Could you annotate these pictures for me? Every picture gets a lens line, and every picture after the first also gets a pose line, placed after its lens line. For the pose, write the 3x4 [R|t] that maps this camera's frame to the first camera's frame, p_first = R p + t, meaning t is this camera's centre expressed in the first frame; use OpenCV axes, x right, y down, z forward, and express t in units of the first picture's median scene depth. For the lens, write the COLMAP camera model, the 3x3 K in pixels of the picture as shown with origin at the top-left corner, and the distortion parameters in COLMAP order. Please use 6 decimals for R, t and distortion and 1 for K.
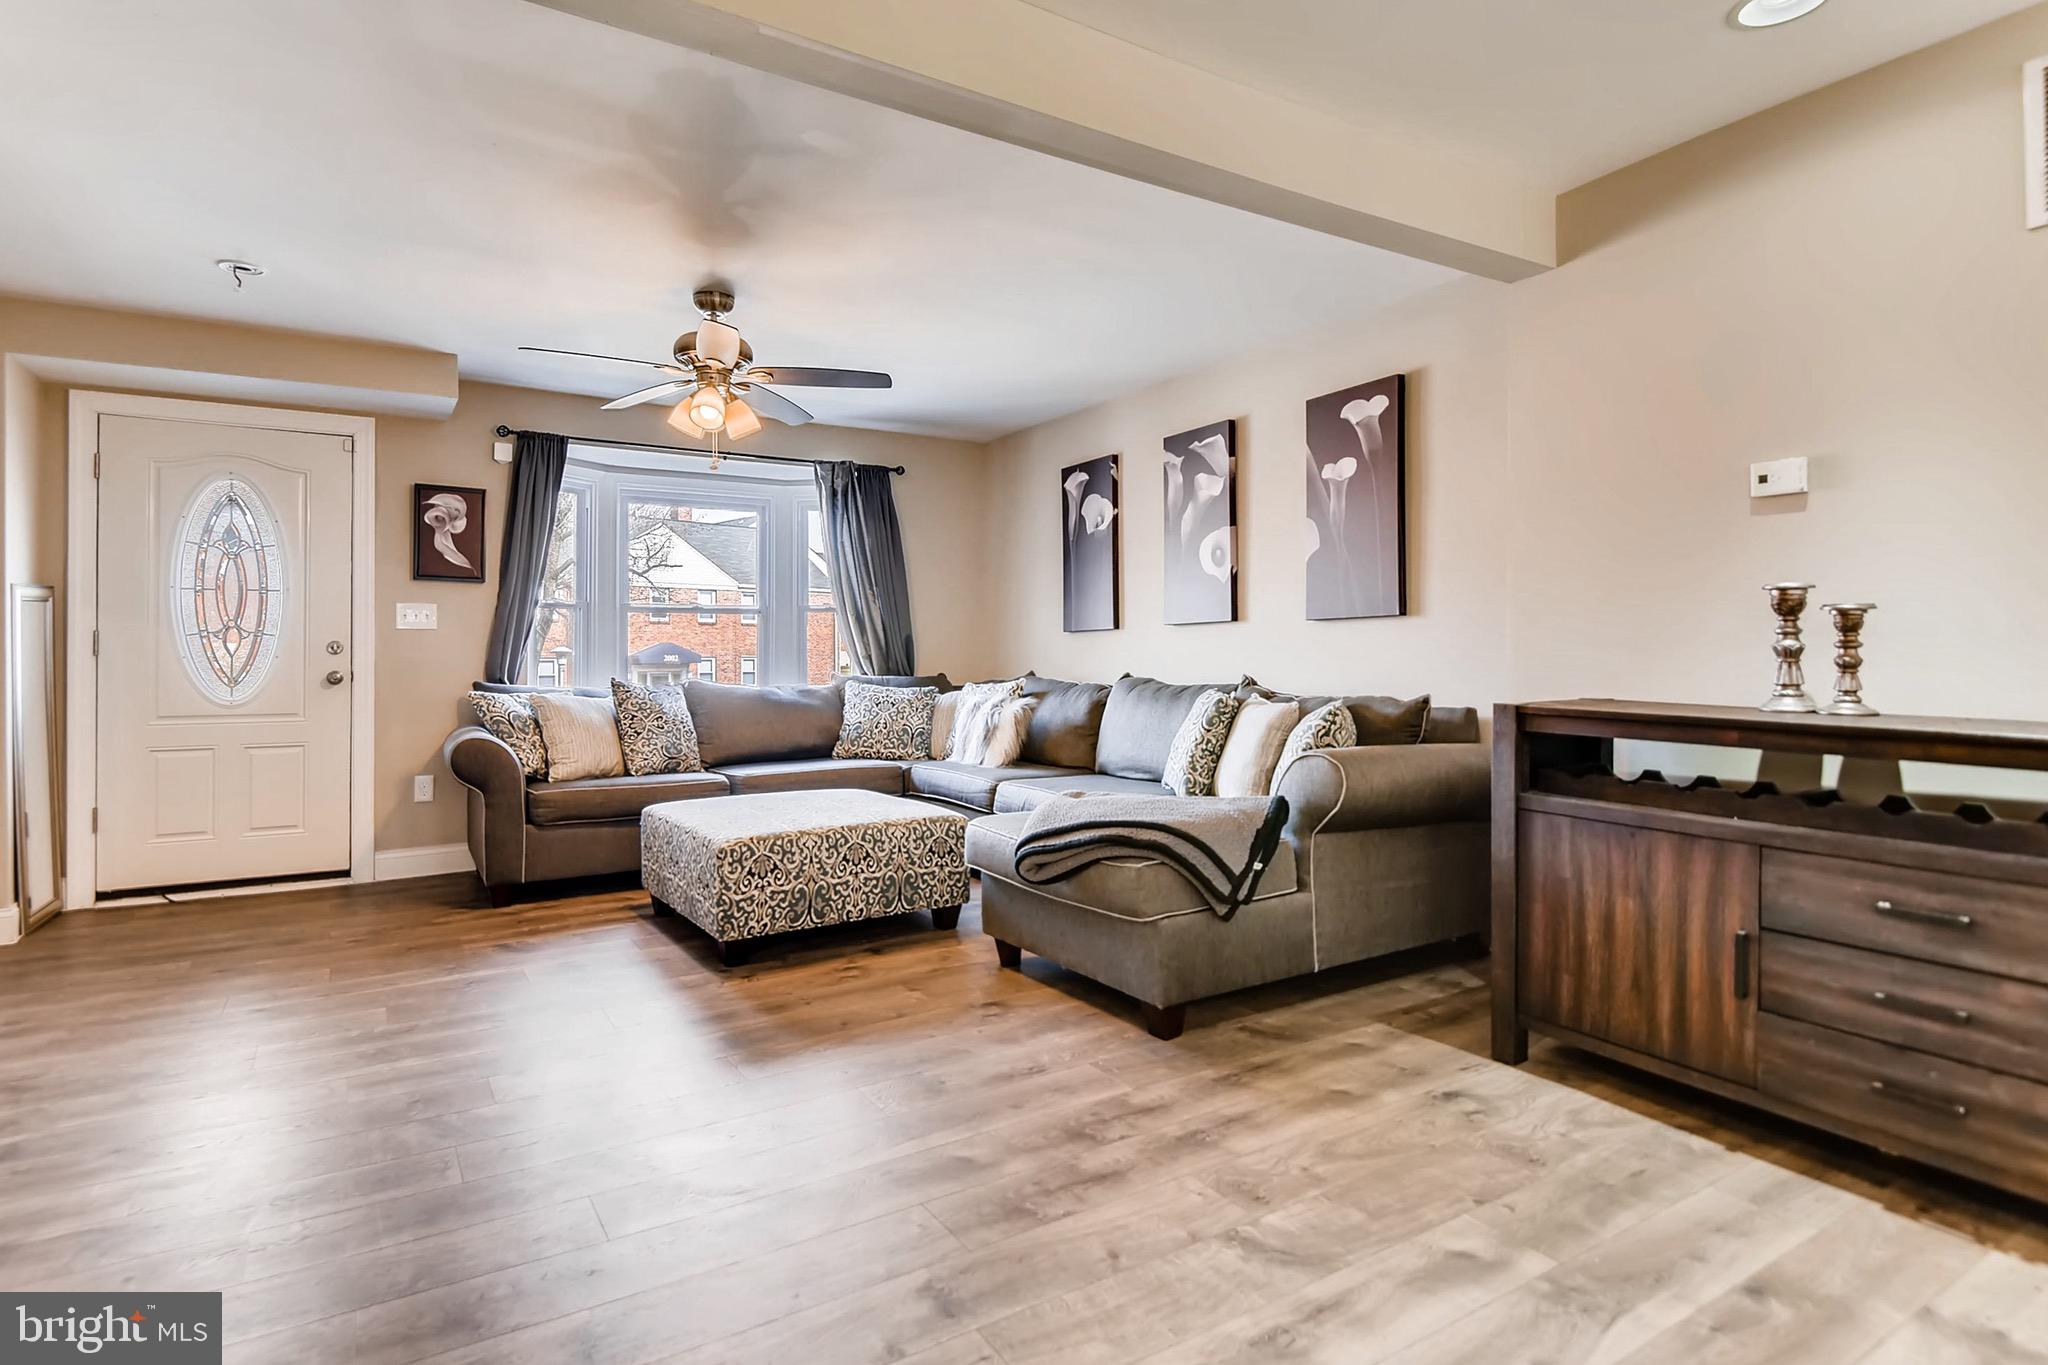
lens RADIAL K [[1062.9, 0, 990.3], [0, 1062.9, 643.3], [0, 0, 1]] dist [0.008511, -0.001484]
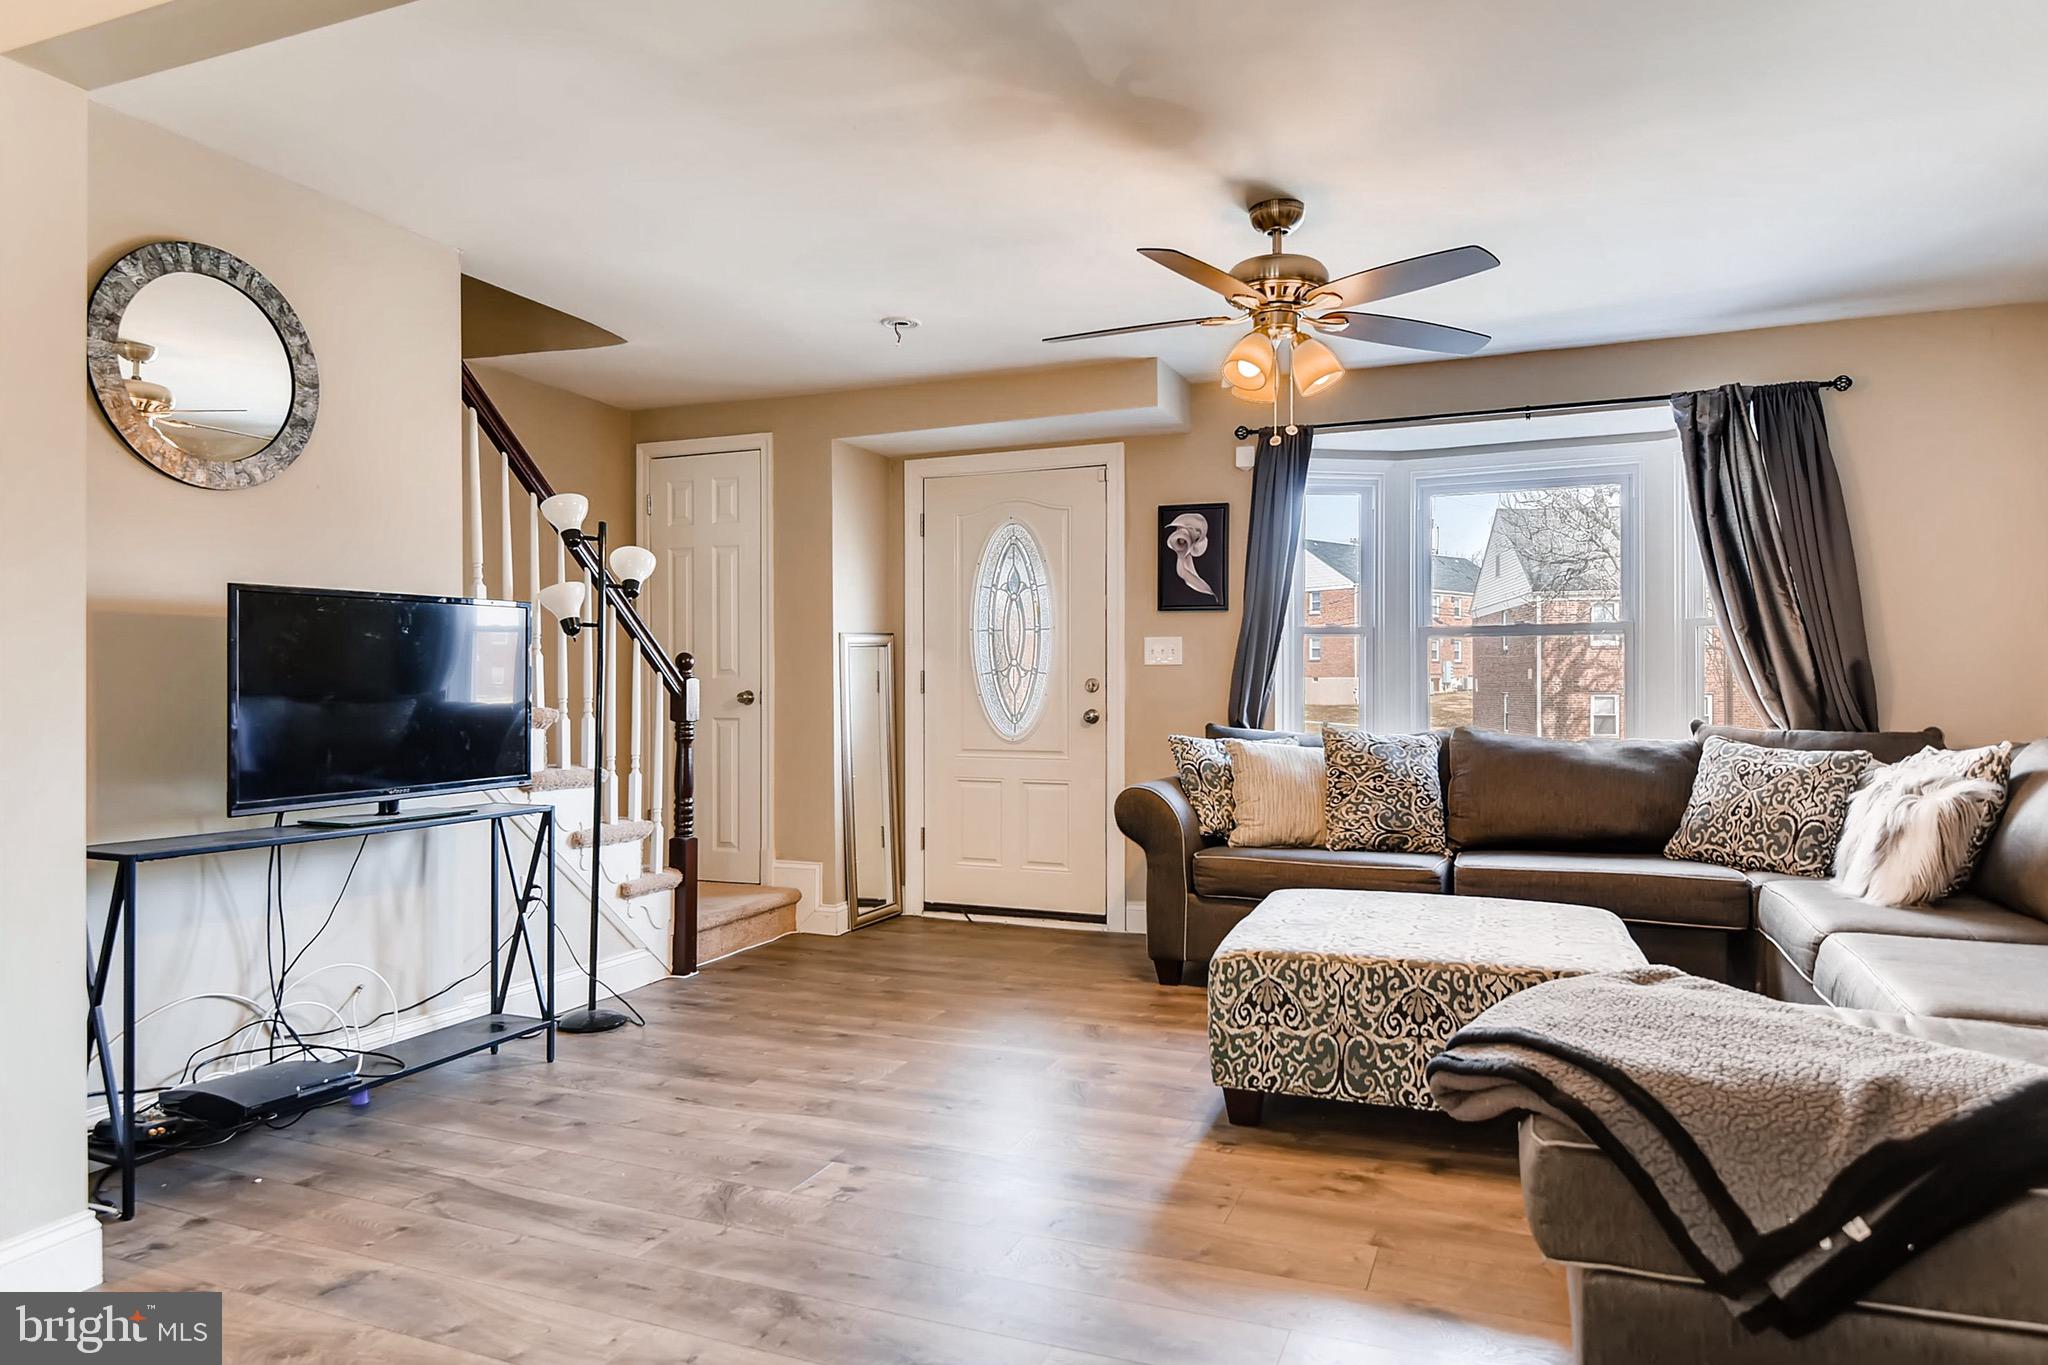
lens RADIAL K [[1250.2, 0, 1029.9], [0, 1250.2, 680.7], [0, 0, 1]] dist [0.008652, -0.007873]
pose [[0.589042, -0.004713, -0.808089, 0.274623], [0.007791, 0.999970, -0.000153, -0.000374], [0.808065, -0.006206, 0.589061, 0.287547]]
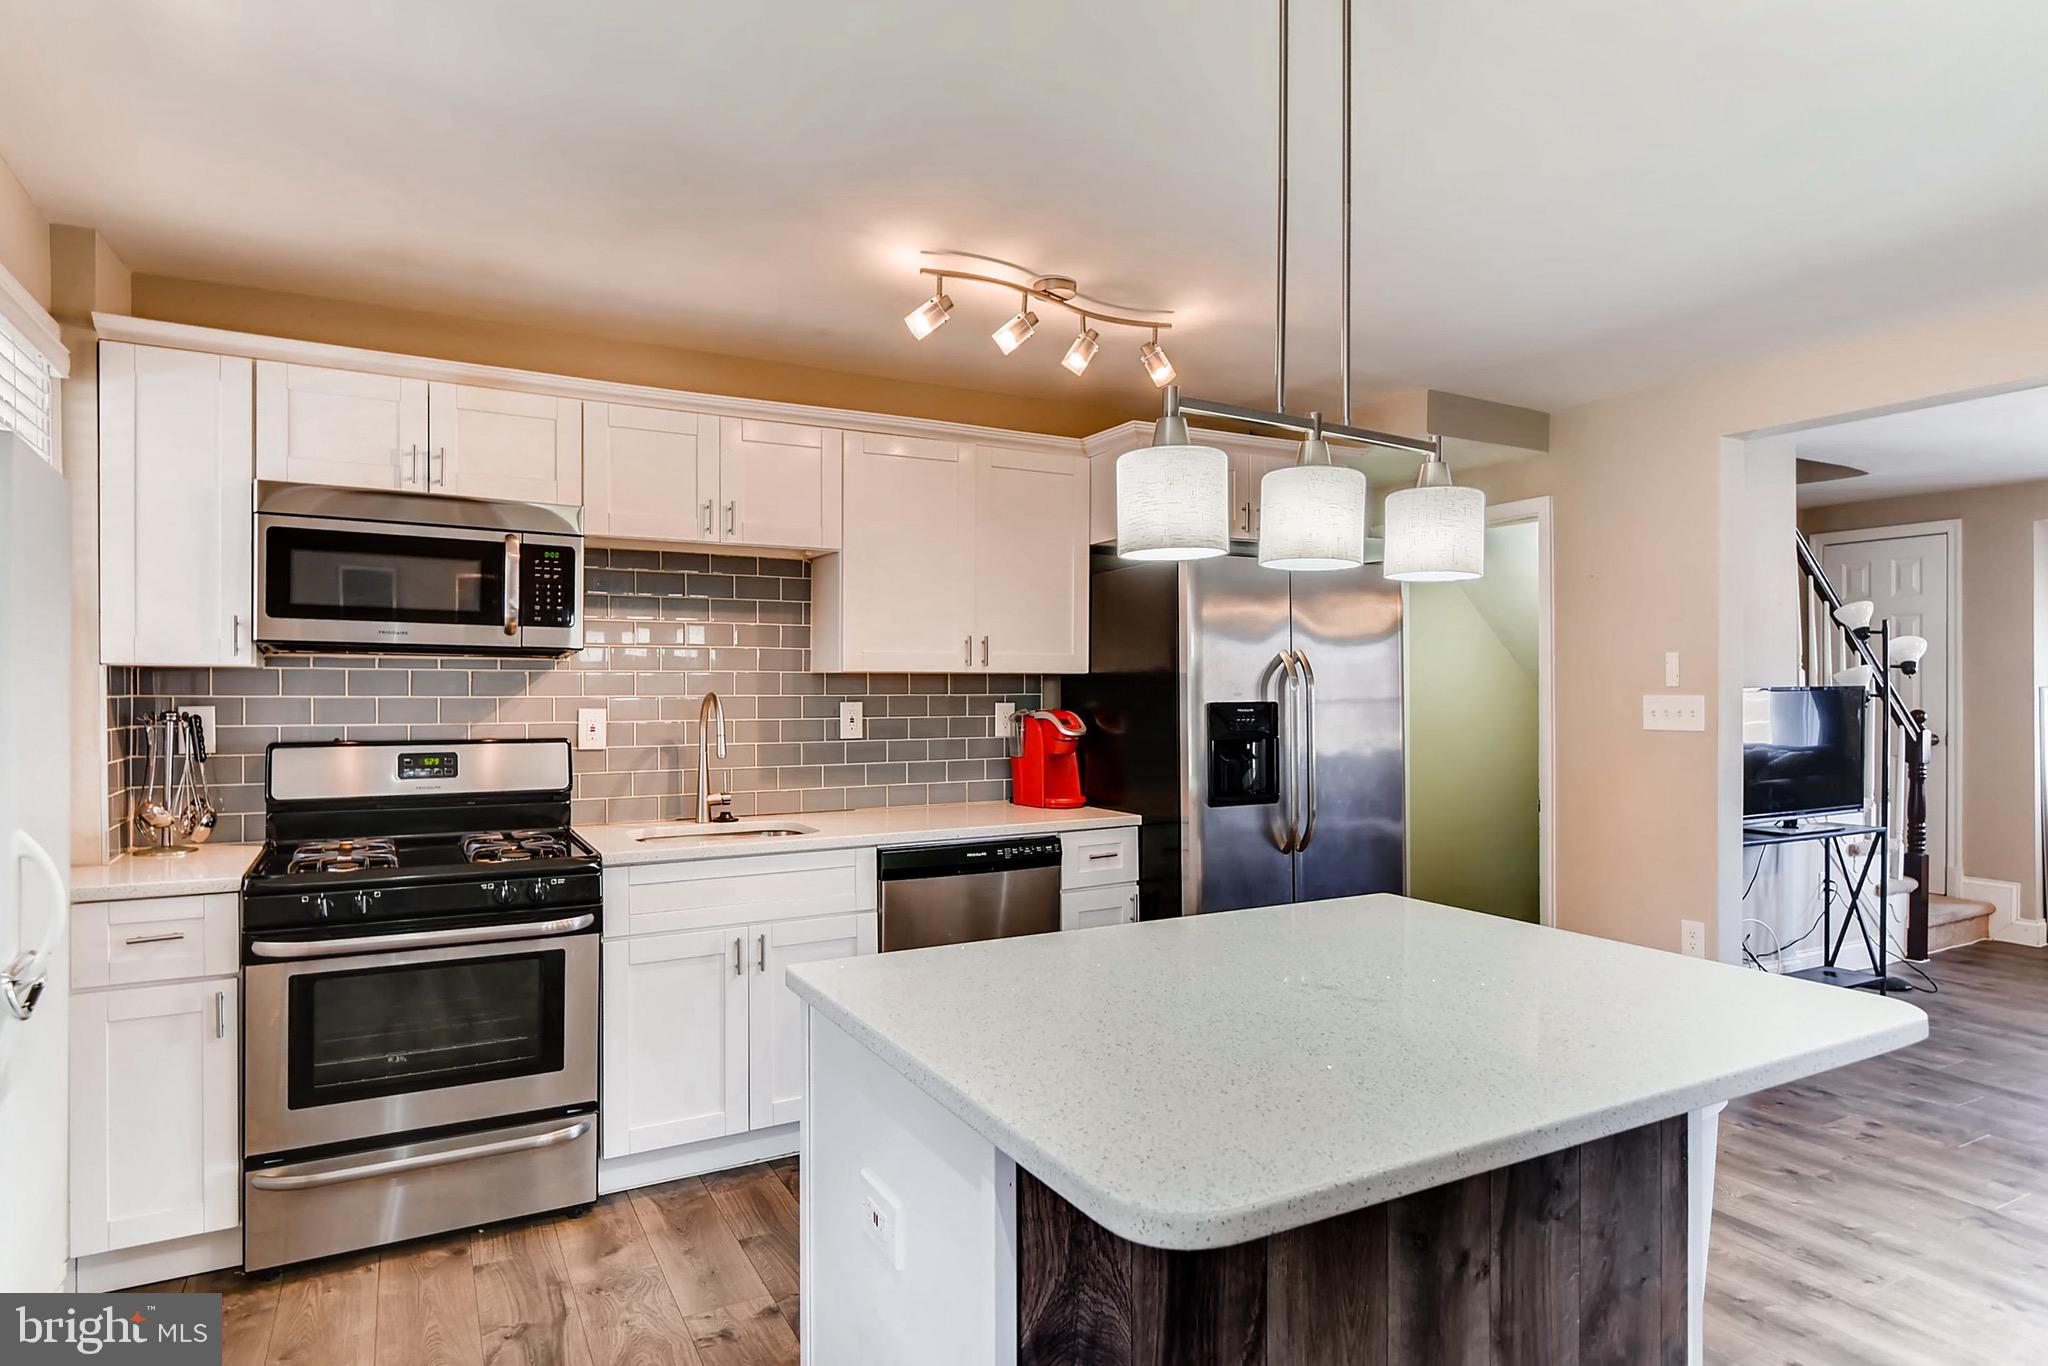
lens RADIAL K [[1146.7, 0, 1010.9], [0, 1146.7, 685.6], [0, 0, 1]] dist [0.020442, -0.008947]
pose [[-0.062775, -0.001510, -0.998027, 0.542960], [0.013620, 0.999904, -0.002370, -0.058638], [0.997935, -0.013742, -0.062748, -0.192329]]
